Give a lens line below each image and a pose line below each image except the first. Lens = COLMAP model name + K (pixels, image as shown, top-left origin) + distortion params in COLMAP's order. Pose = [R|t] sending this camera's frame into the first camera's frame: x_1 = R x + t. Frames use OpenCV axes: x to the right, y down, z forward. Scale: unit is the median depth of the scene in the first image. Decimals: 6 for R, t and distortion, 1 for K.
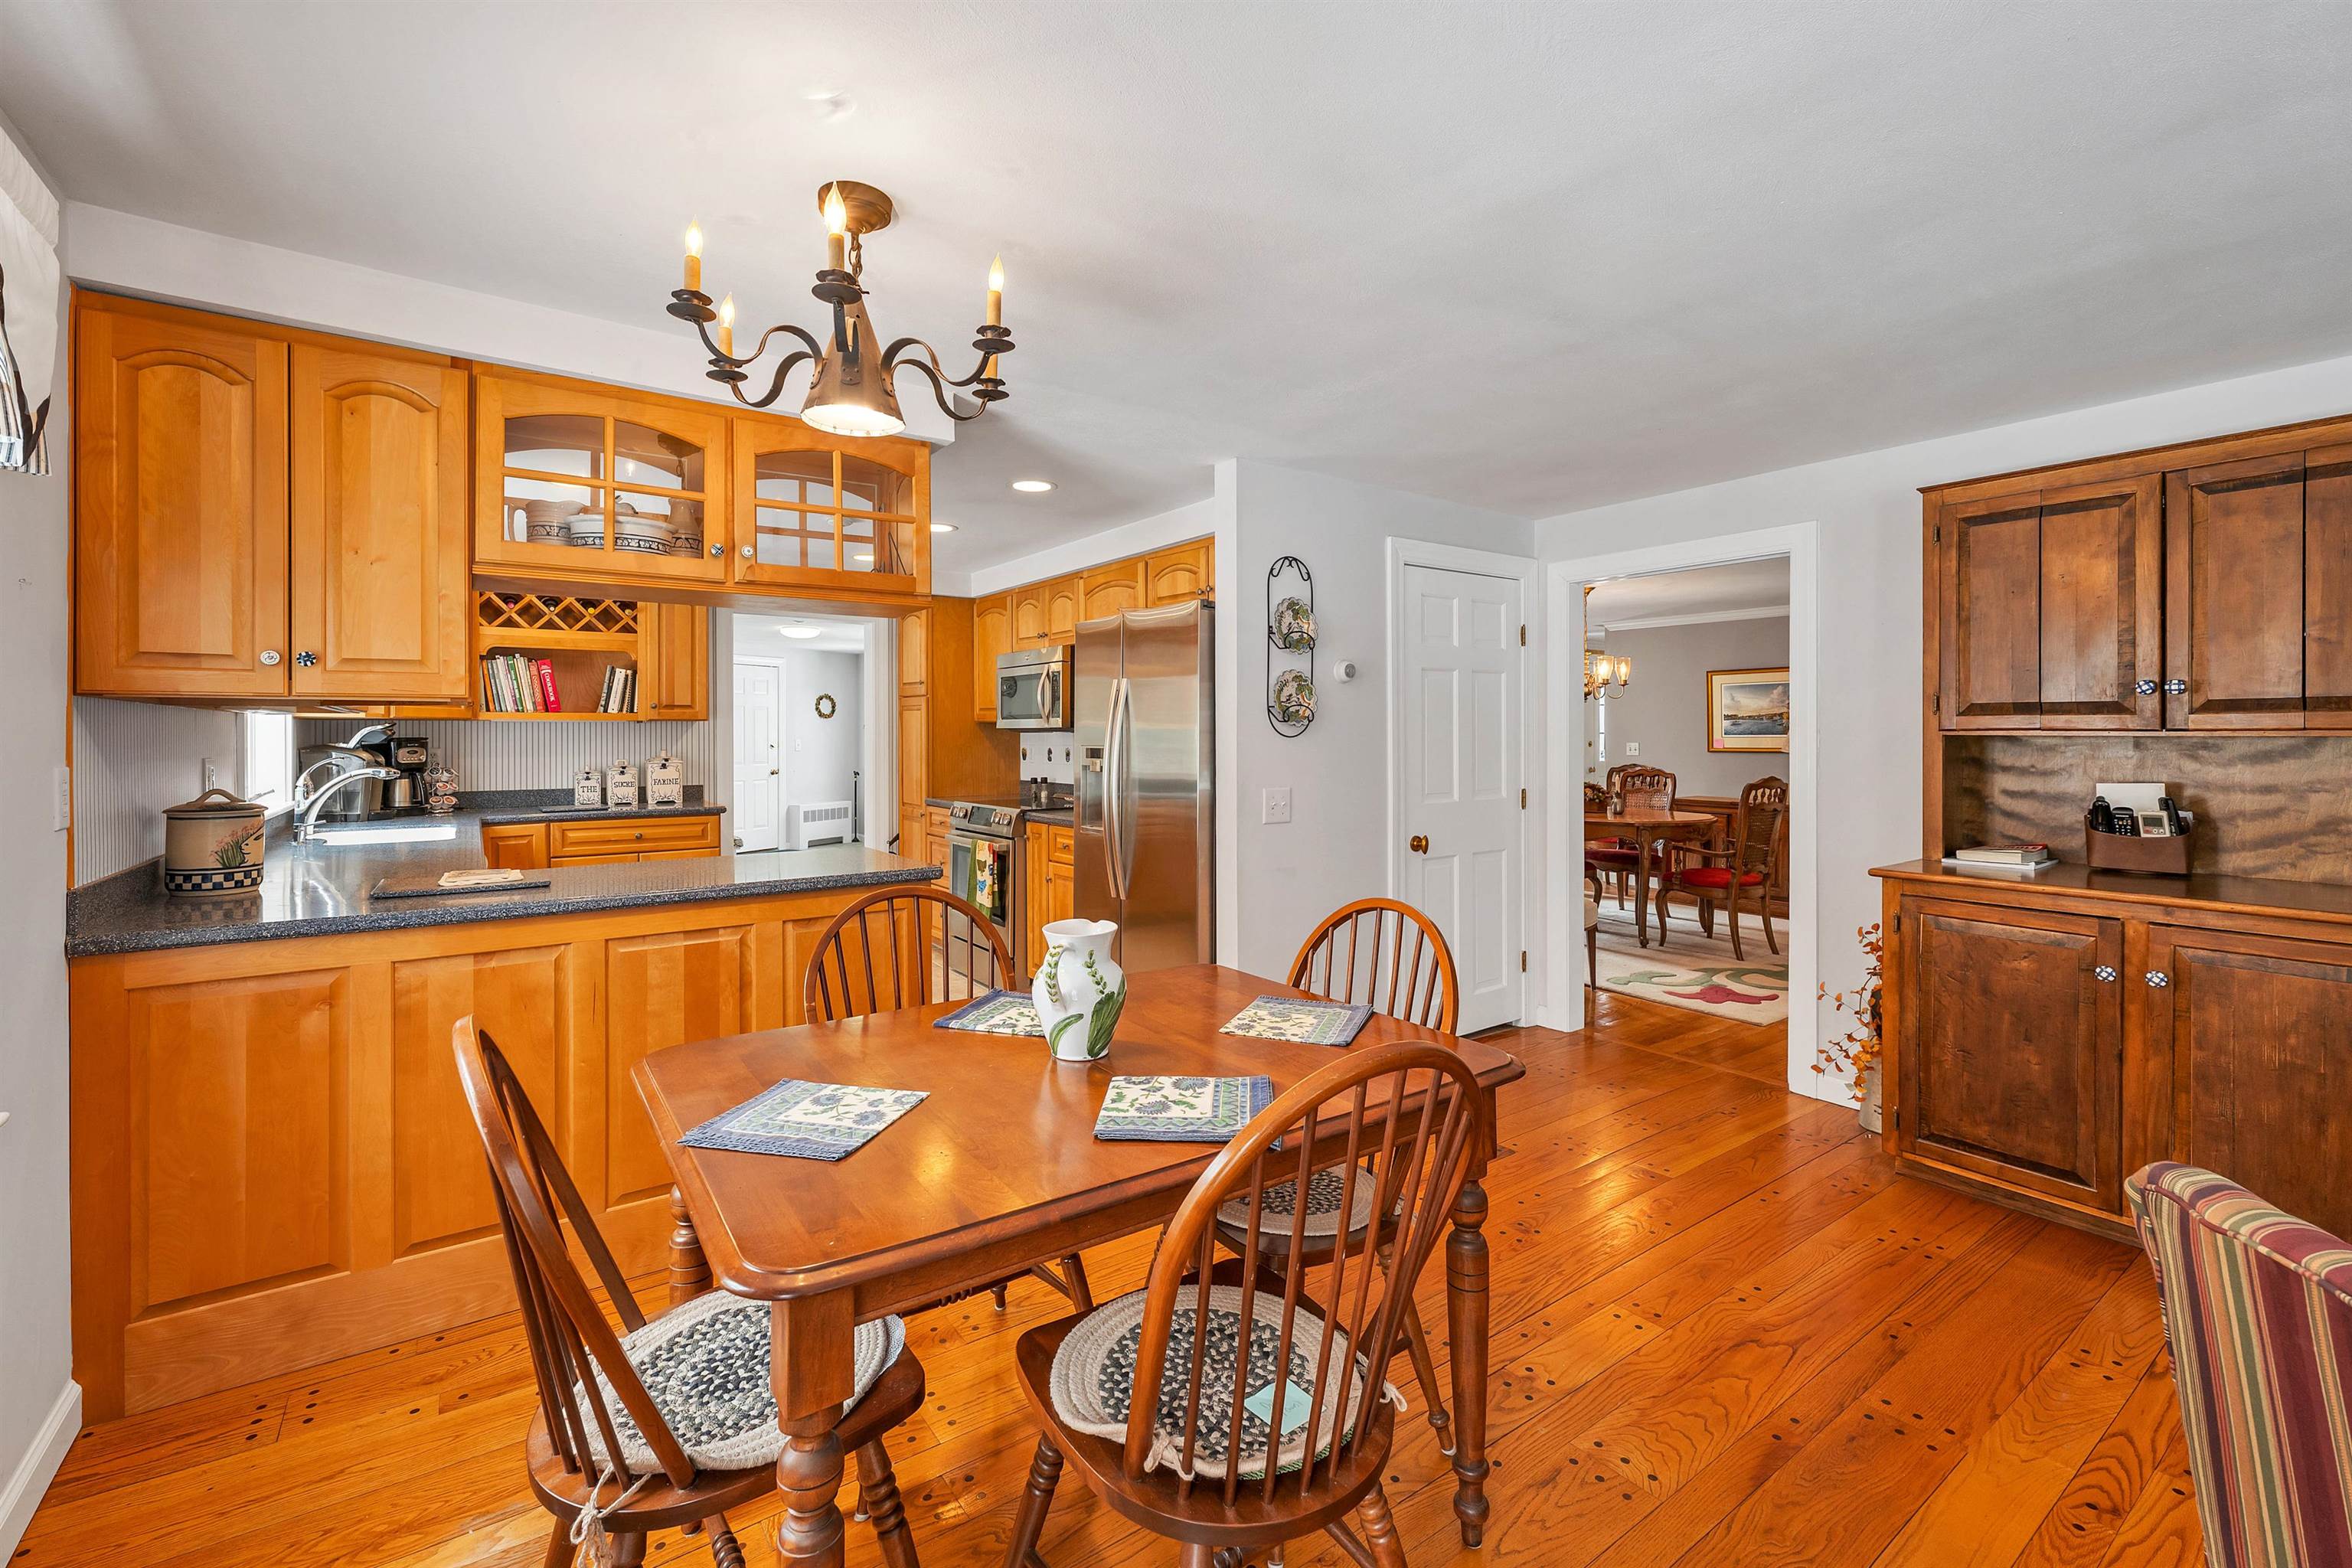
lens RADIAL K [[999.5, 0, 1171.5], [0, 999.5, 731.9], [0, 0, 1]] dist [0.000940, 0.000538]
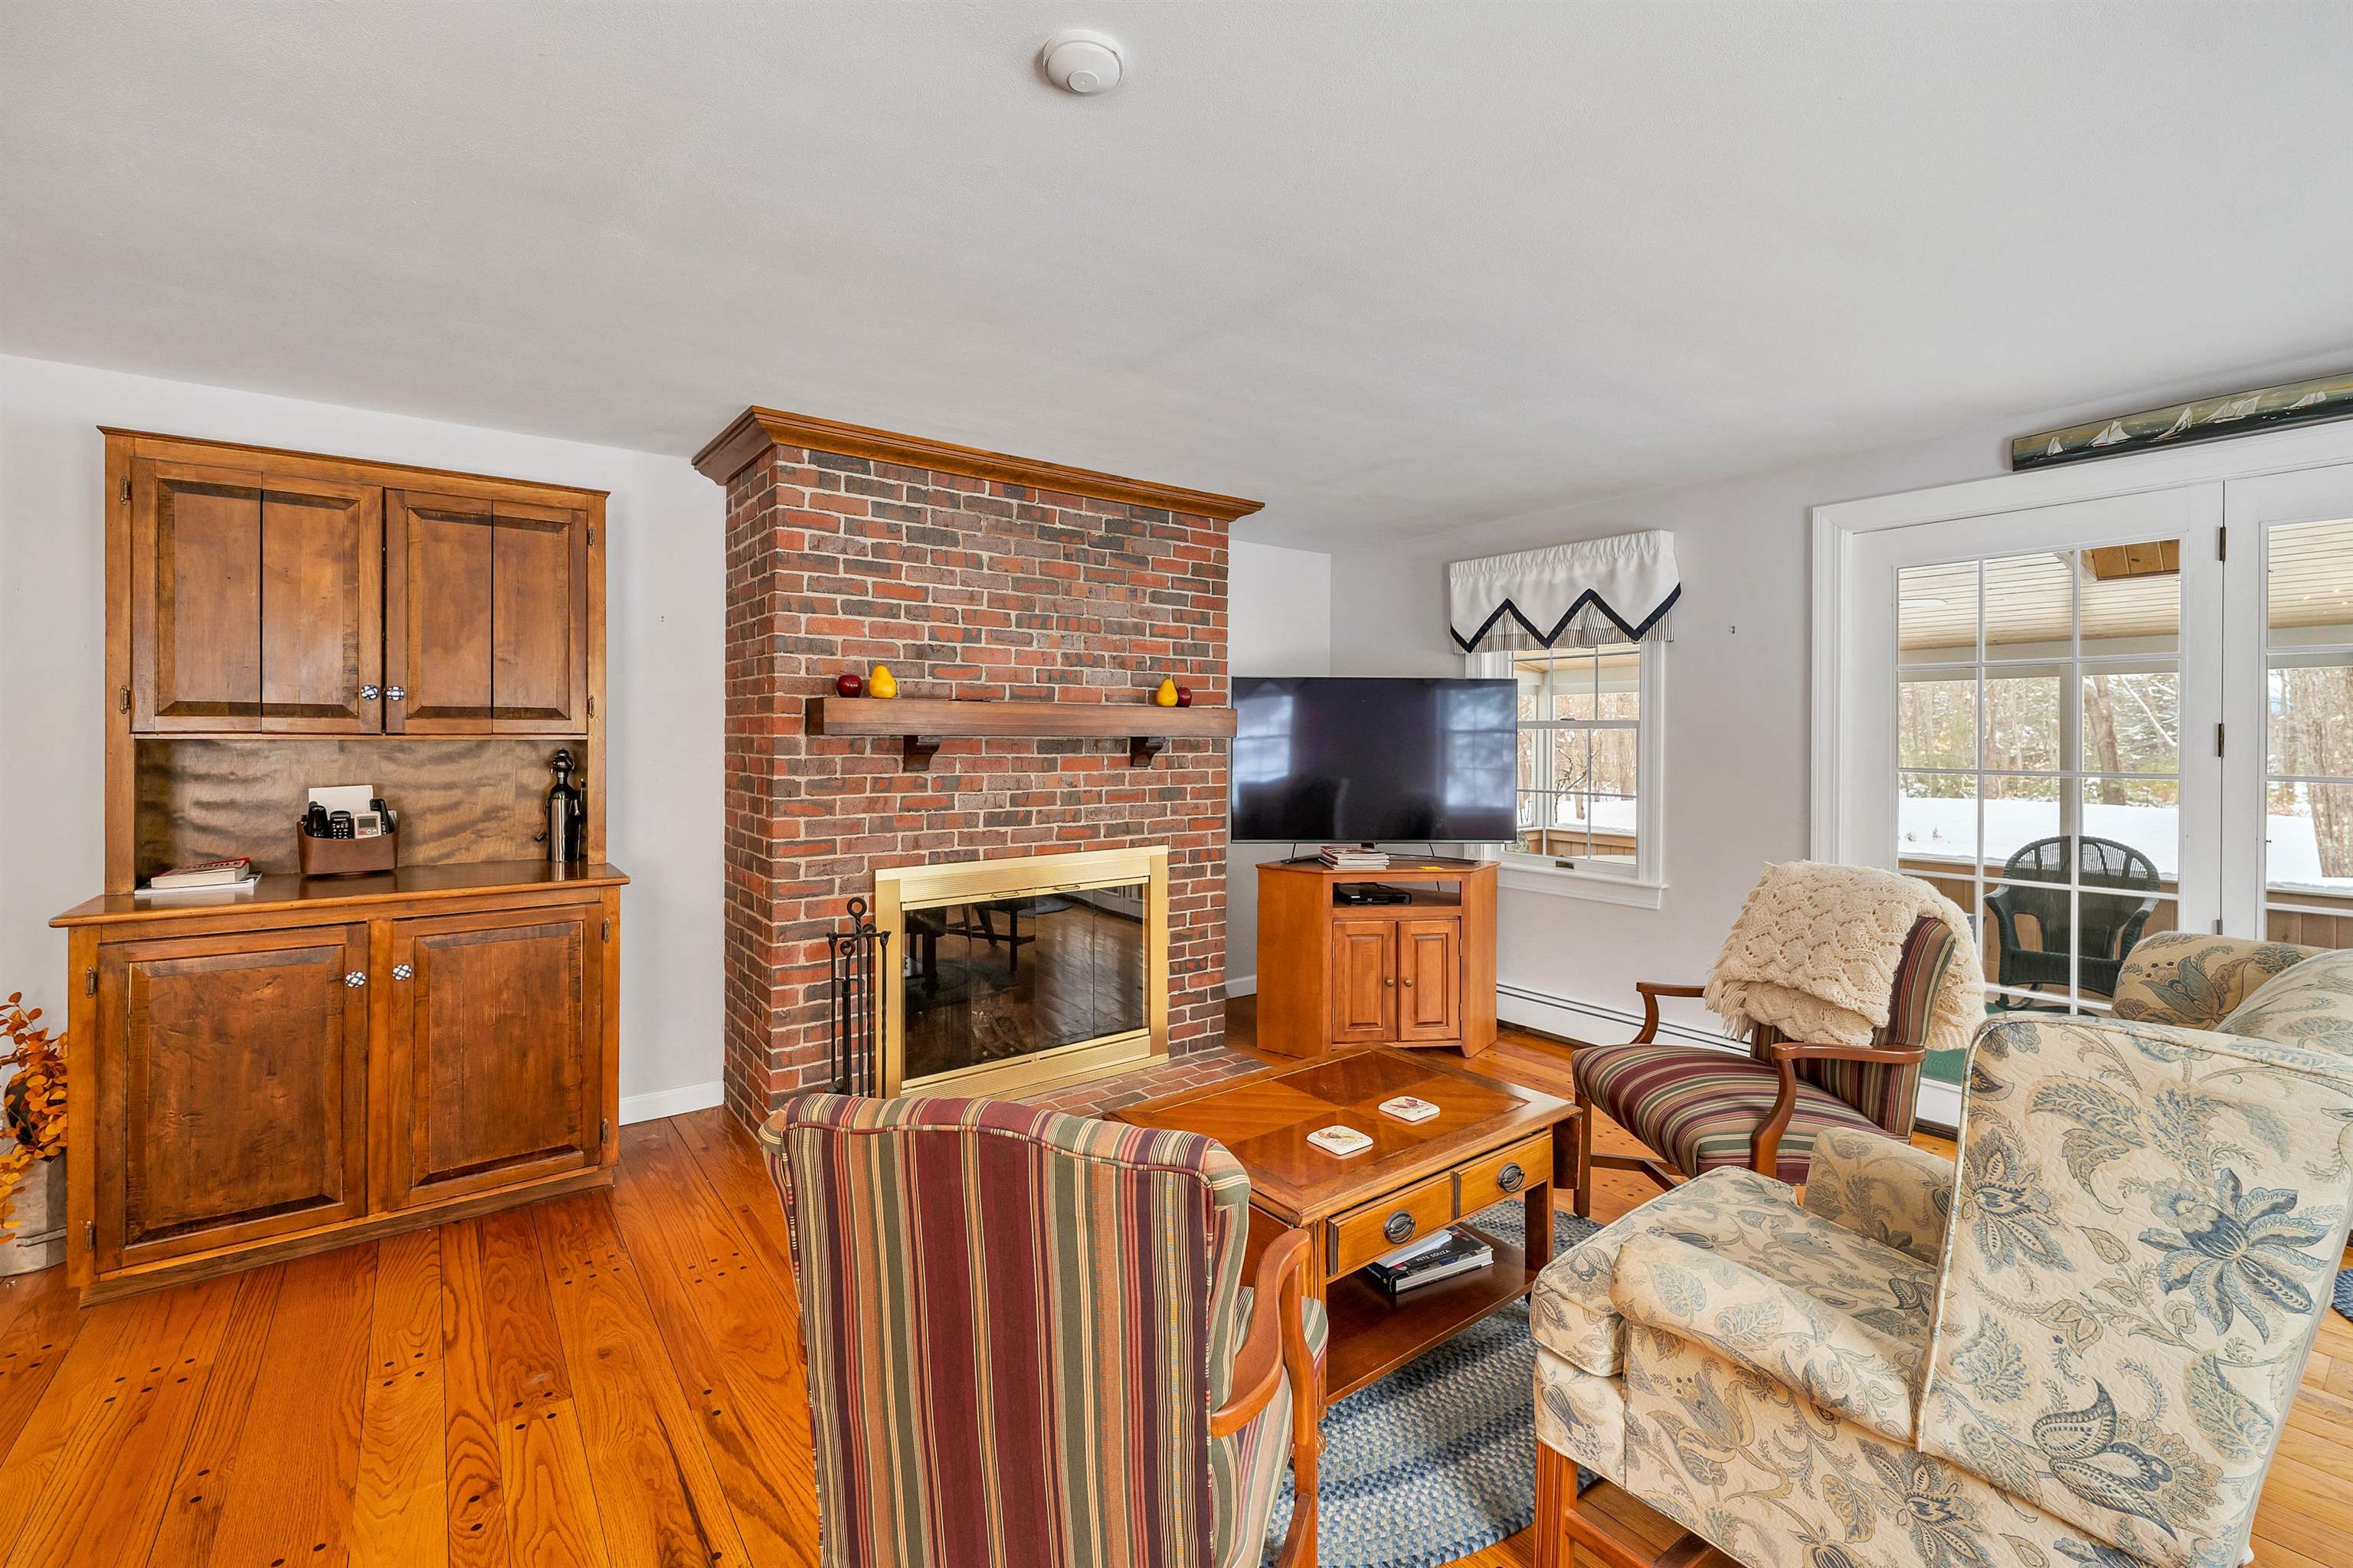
lens RADIAL K [[1000.0, 0, 1162.0], [0, 1000.0, 739.1], [0, 0, 1]] dist [0.000940, 0.000538]
pose [[-0.019251, -0.000341, 0.999815, -0.064333], [-0.003331, 0.999994, 0.000277, 0.000425], [-0.999809, -0.003325, -0.019252, 0.191914]]
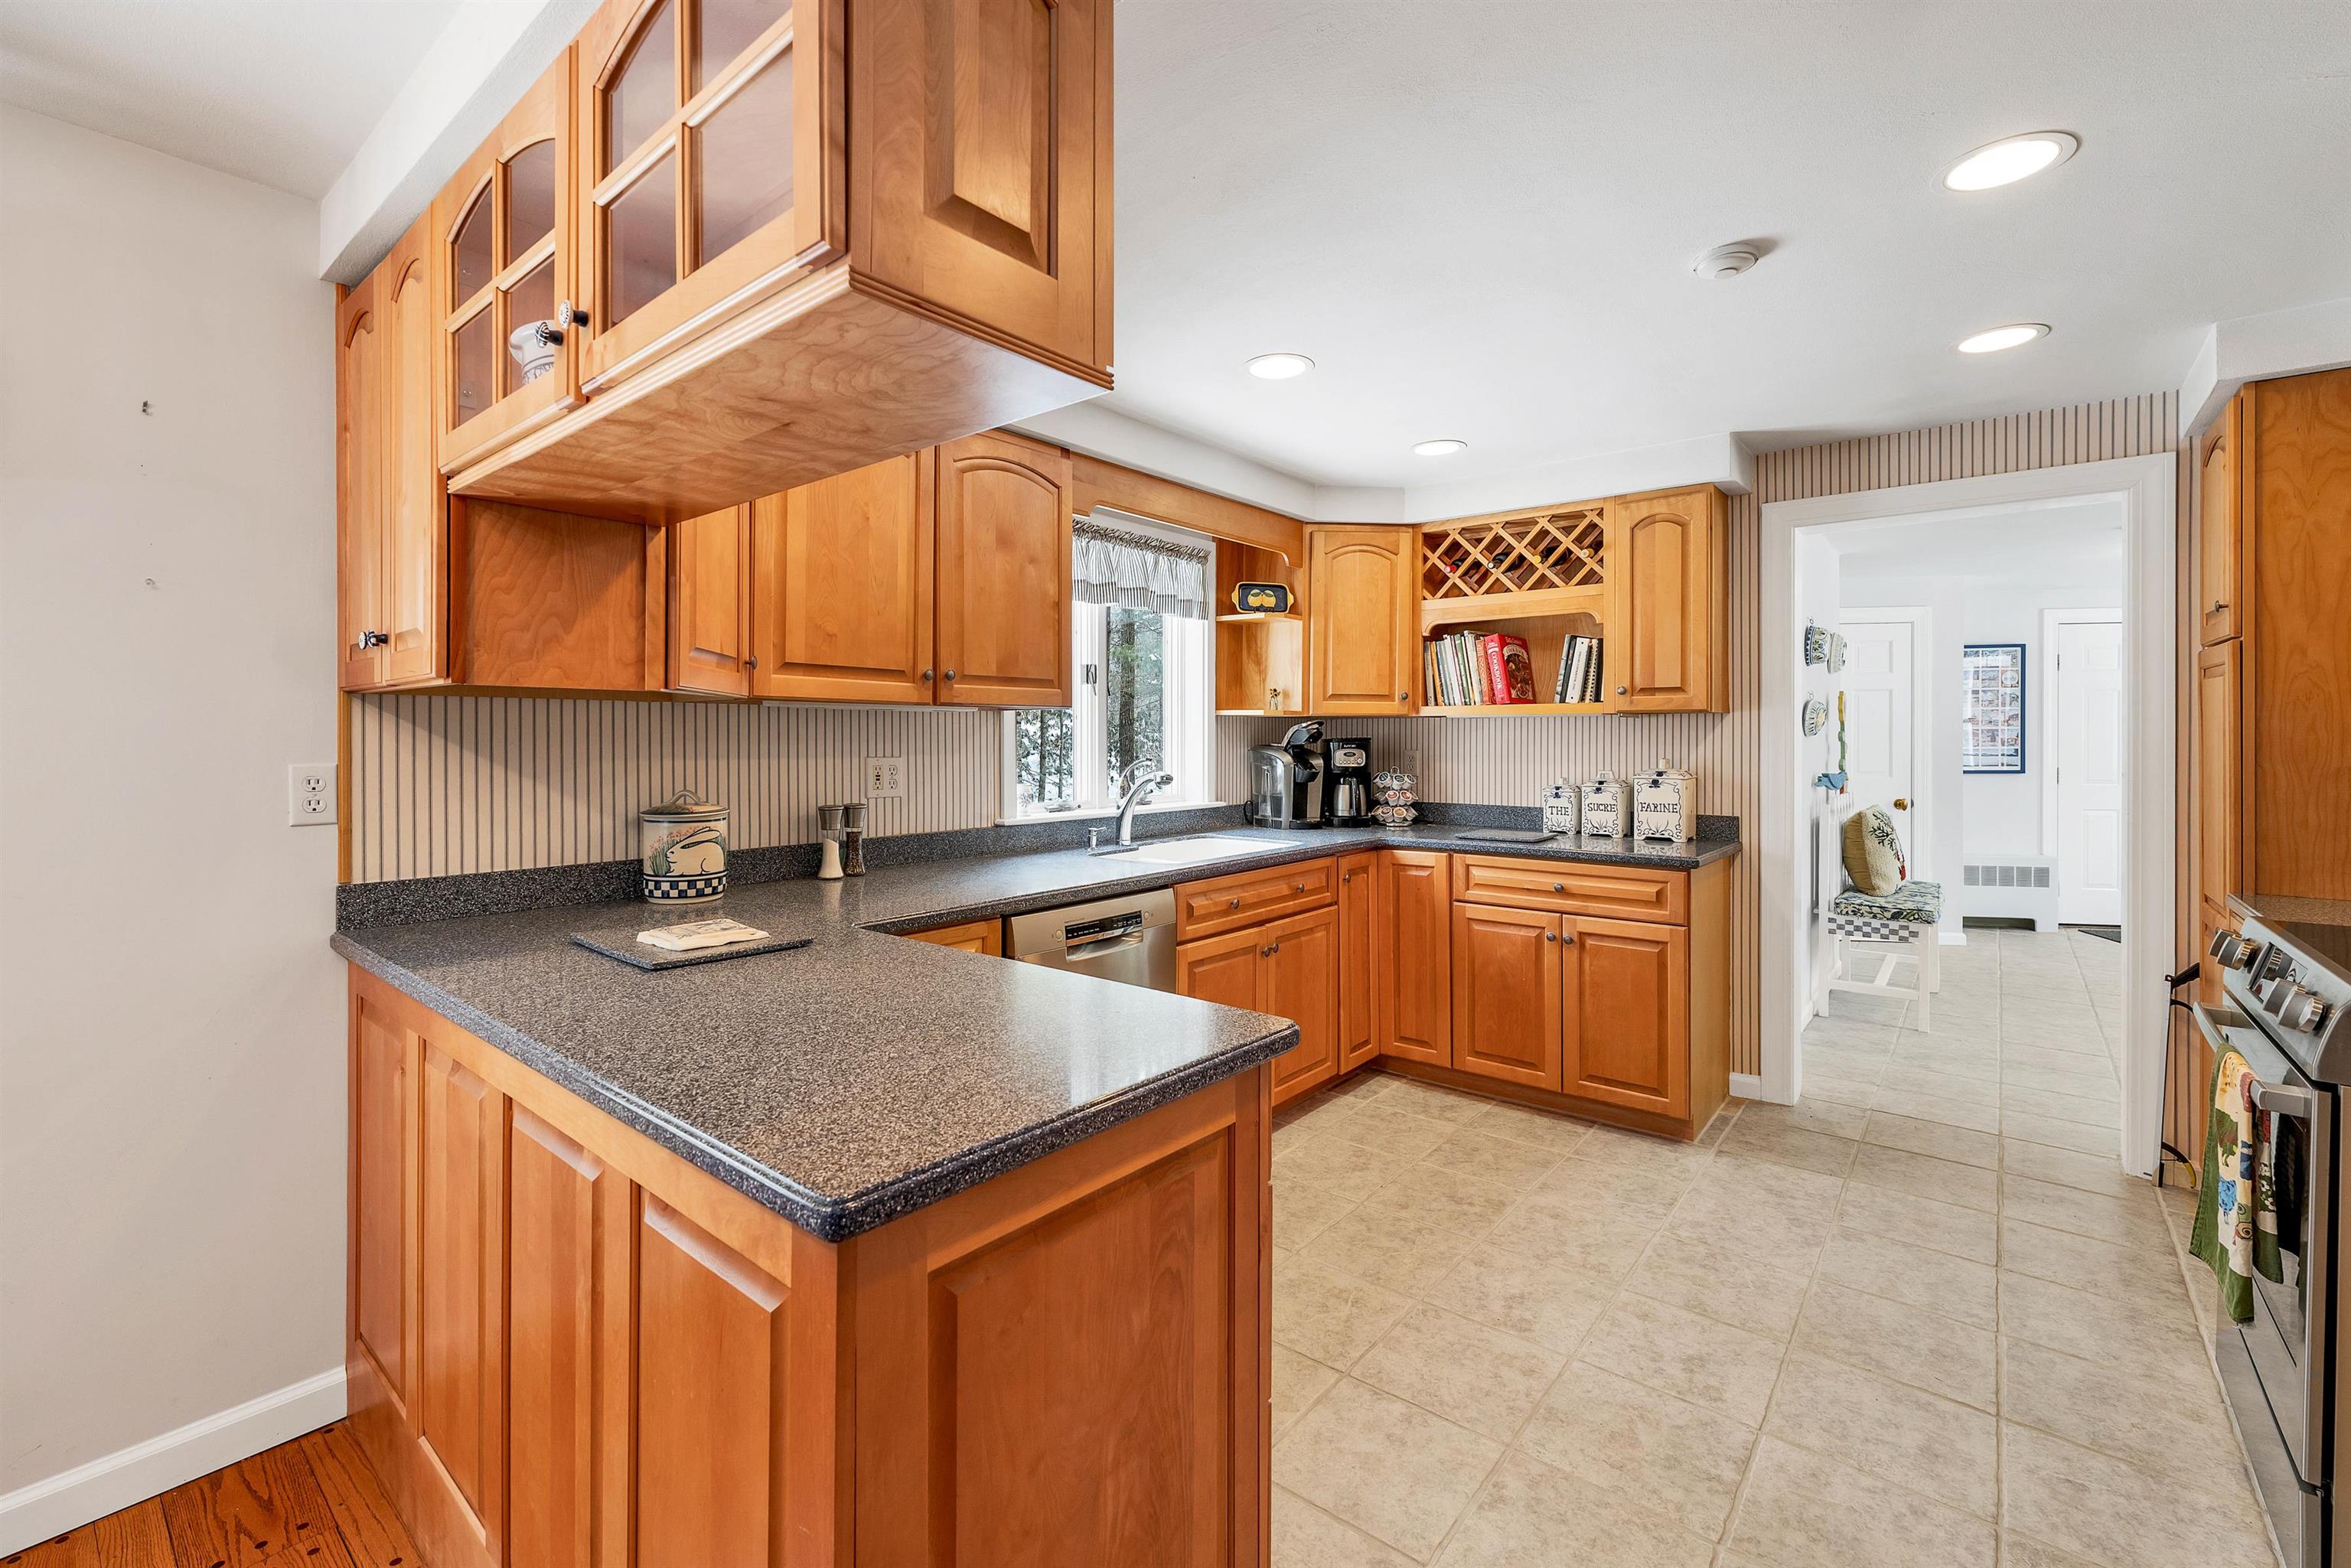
lens RADIAL K [[999.1, 0, 1175.1], [0, 999.1, 740.9], [0, 0, 1]] dist [0.000940, 0.000538]
pose [[0.262035, 0.005808, -0.965041, 0.063227], [0.001368, 0.999979, 0.006389, 0.004561], [0.965057, -0.002994, 0.262021, 0.999669]]
